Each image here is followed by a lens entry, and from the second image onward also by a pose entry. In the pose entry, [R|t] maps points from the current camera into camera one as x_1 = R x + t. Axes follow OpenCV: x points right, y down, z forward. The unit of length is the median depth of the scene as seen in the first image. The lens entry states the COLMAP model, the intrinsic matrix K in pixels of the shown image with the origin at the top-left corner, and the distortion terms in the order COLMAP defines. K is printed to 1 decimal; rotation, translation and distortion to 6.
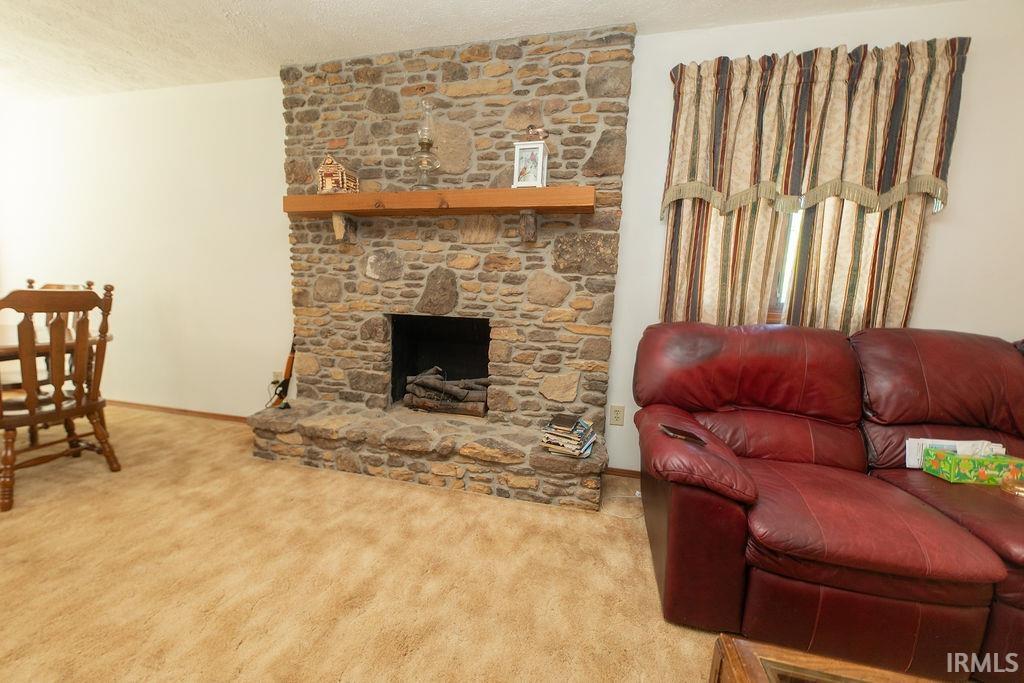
lens RADIAL K [[402.1, 0, 511.9], [0, 402.1, 343.5], [0, 0, 1]] dist [0.006818, -0.000035]
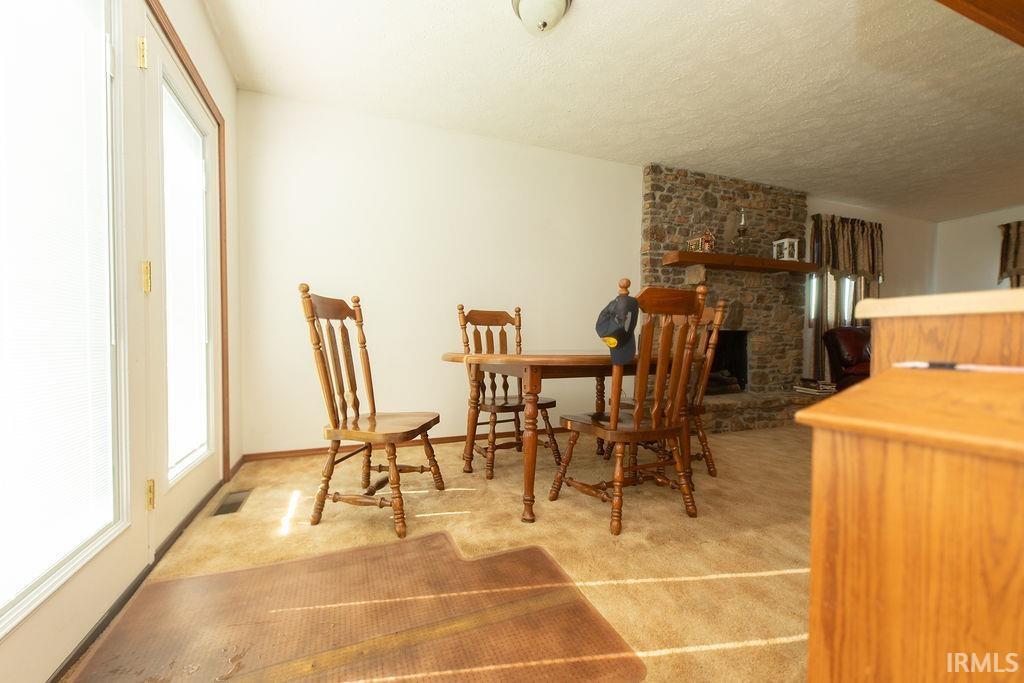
lens RADIAL K [[402.1, 0, 512.6], [0, 402.1, 342.6], [0, 0, 1]] dist [0.006818, -0.000035]
pose [[0.816257, -0.040132, 0.576293, -1.976978], [0.101707, 0.991985, -0.074978, 0.013260], [-0.568665, 0.119814, 0.813796, 0.198559]]
